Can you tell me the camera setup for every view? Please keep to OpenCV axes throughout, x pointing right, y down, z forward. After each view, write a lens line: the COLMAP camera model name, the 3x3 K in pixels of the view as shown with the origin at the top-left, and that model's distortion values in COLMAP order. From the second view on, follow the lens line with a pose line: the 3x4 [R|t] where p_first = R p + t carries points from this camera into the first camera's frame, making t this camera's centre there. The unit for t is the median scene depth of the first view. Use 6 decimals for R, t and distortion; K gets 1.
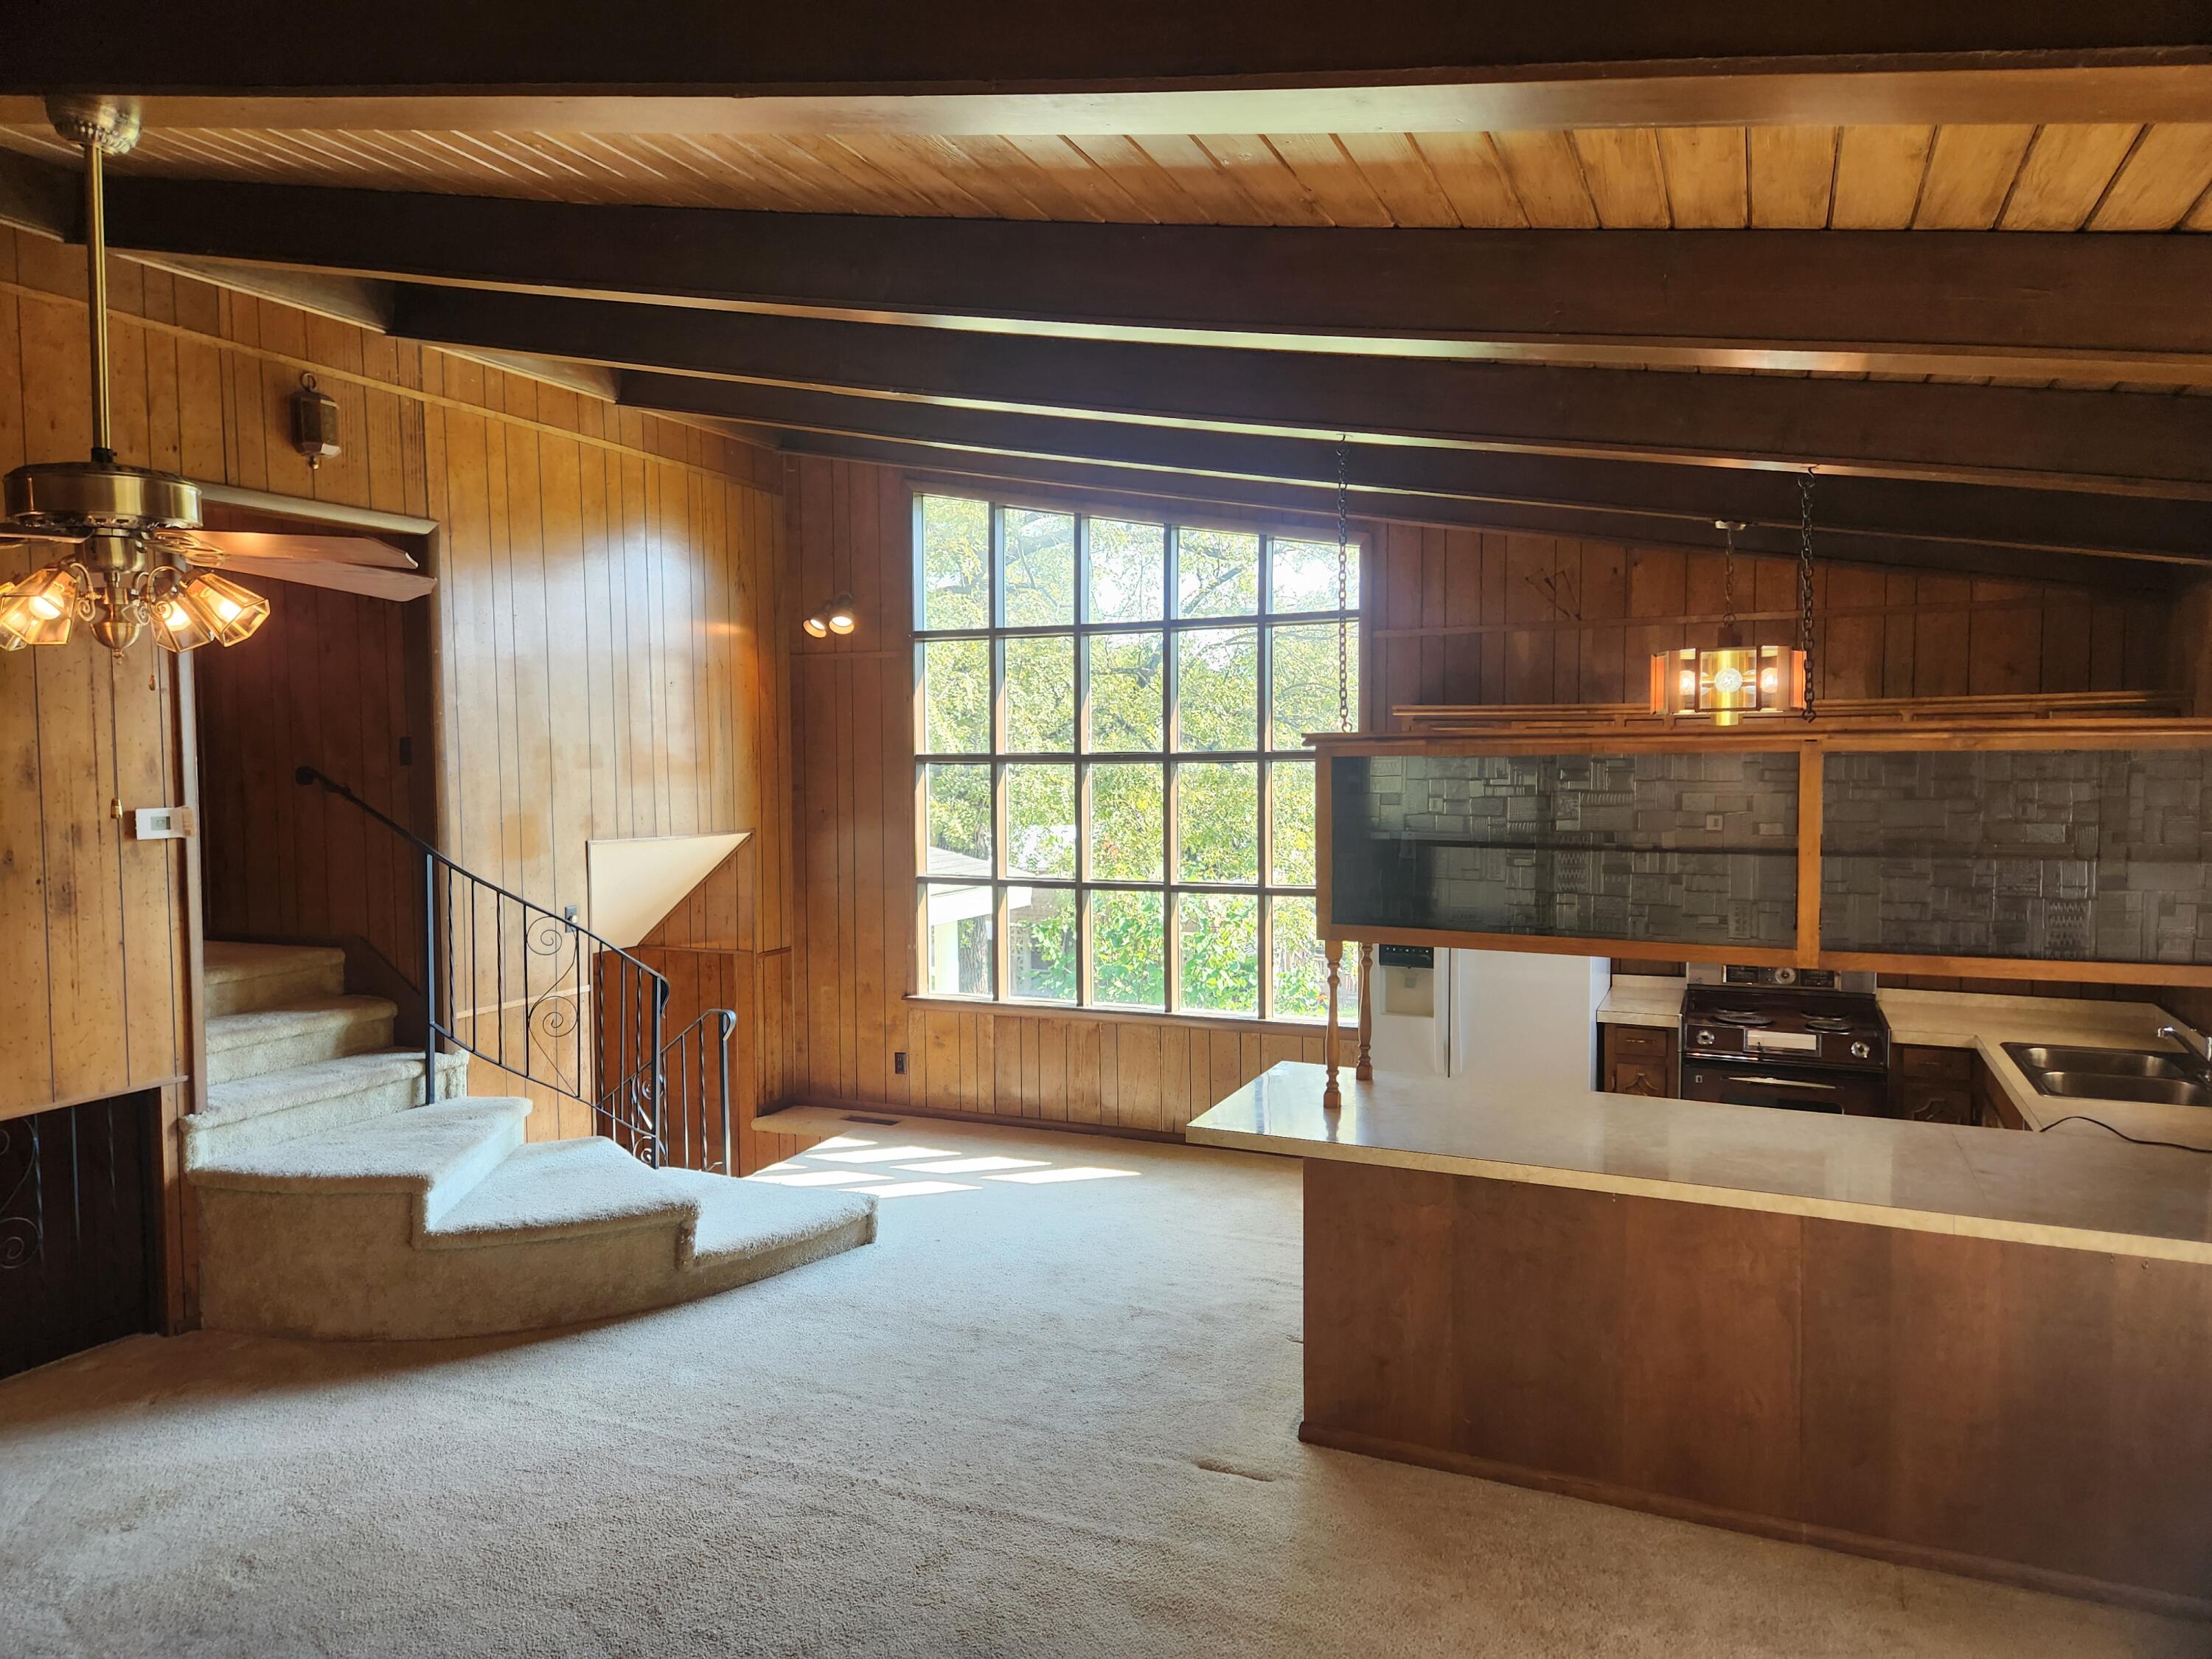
lens RADIAL K [[1455.0, 0, 1103.7], [0, 1455.0, 828.3], [0, 0, 1]] dist [0.073145, -0.060253]
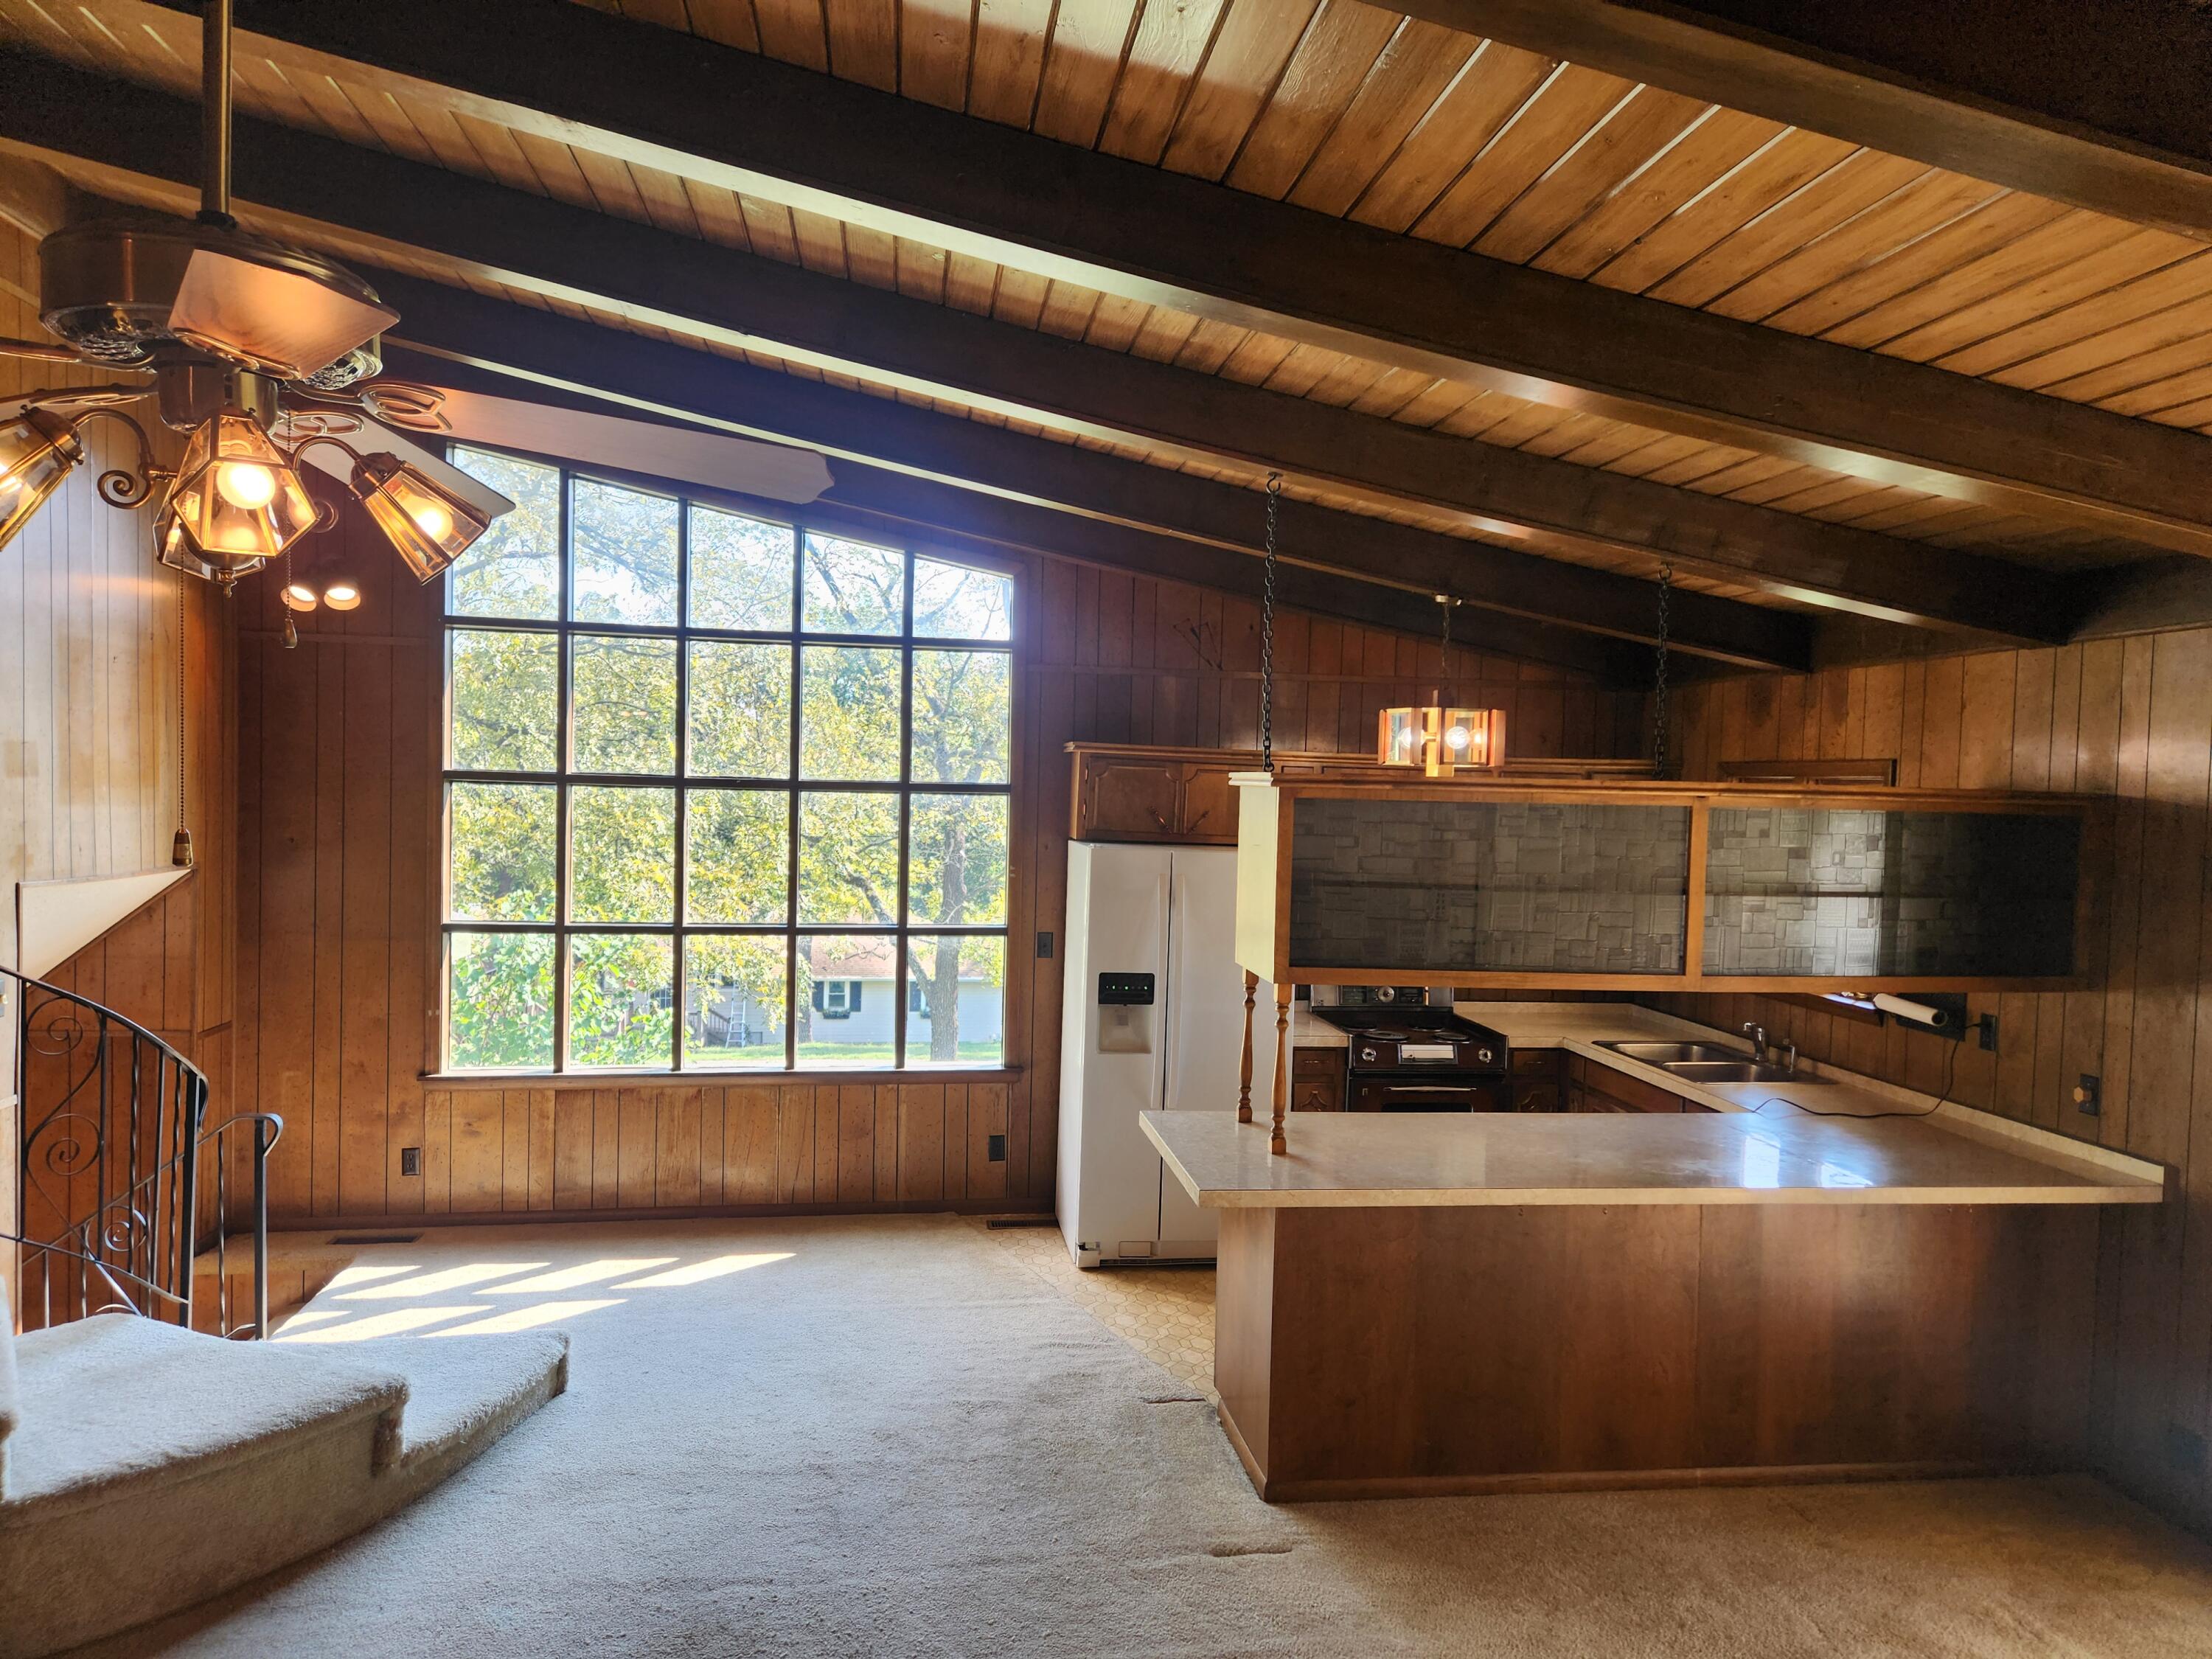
lens RADIAL K [[1455.0, 0, 1118.2], [0, 1455.0, 844.0], [0, 0, 1]] dist [0.073145, -0.060253]
pose [[0.840893, 0.008350, 0.541138, -0.300885], [-0.004015, 0.999950, -0.009190, -0.005287], [-0.541187, 0.005555, 0.840884, 0.147643]]
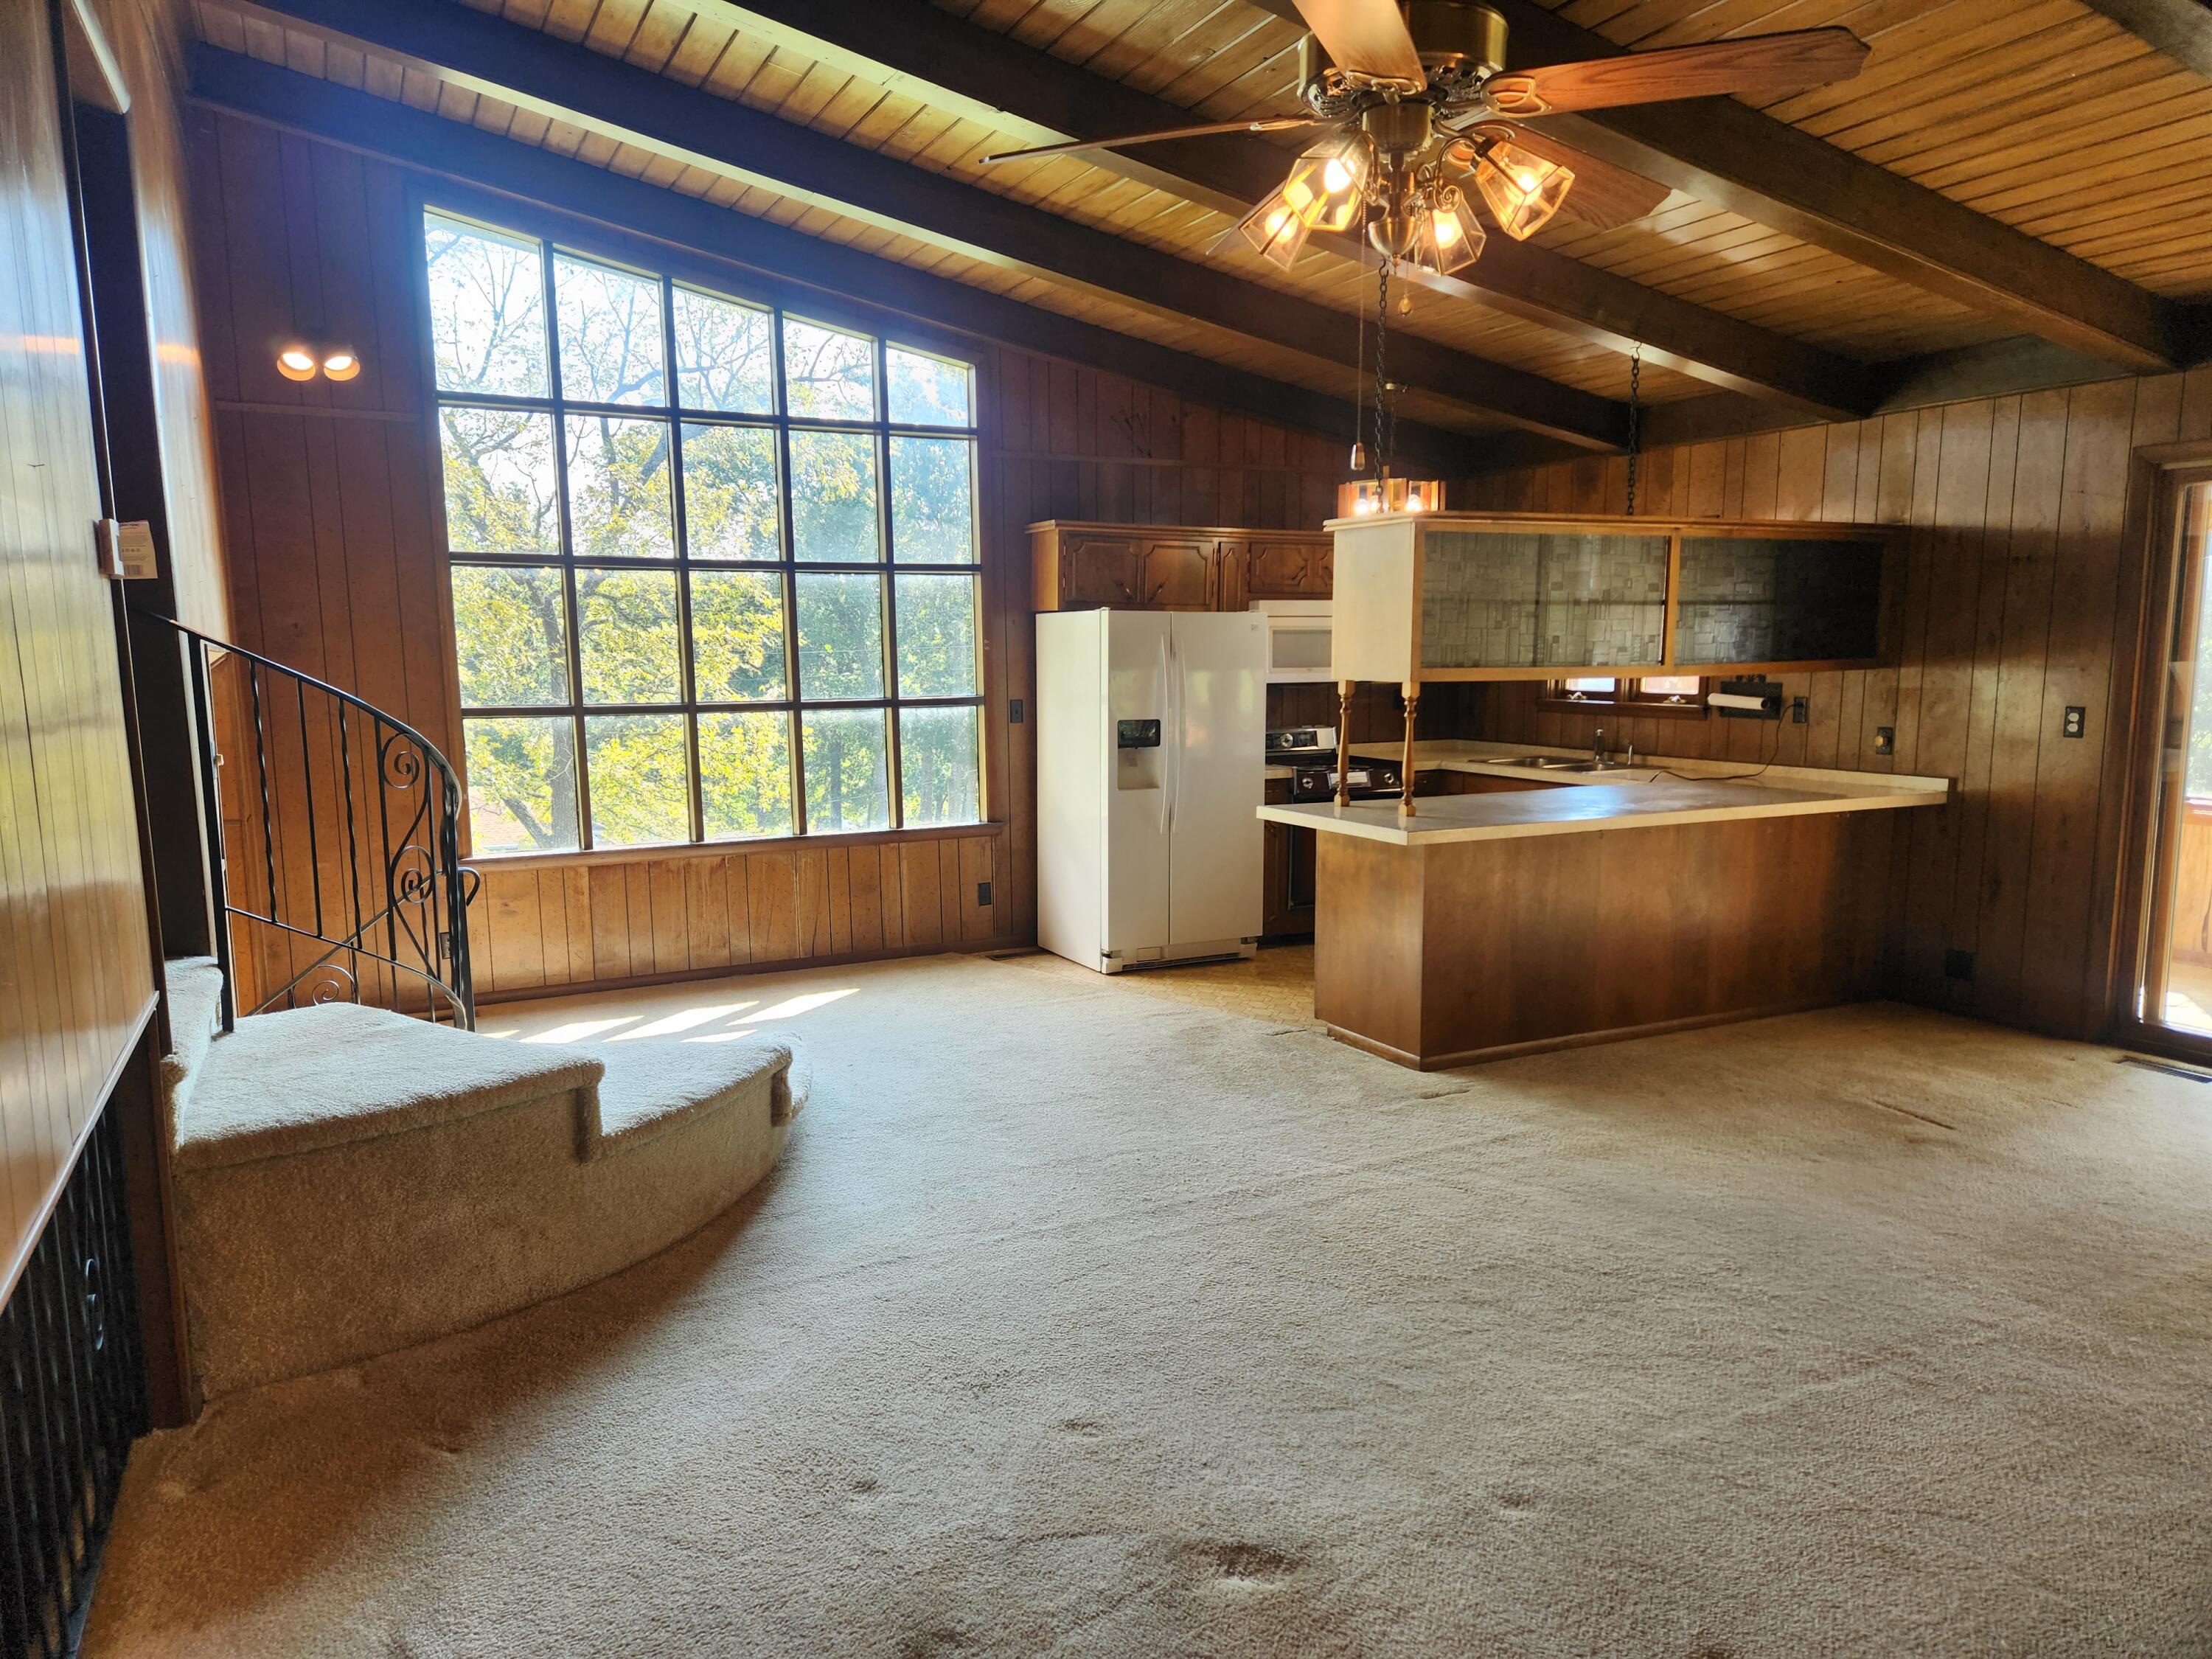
lens RADIAL K [[1455.0, 0, 1092.7], [0, 1455.0, 845.2], [0, 0, 1]] dist [0.073145, -0.060253]
pose [[0.633499, -0.102943, 0.766865, -0.632832], [0.043525, 0.994282, 0.097515, 0.052217], [-0.772519, -0.028398, 0.634357, 0.264132]]
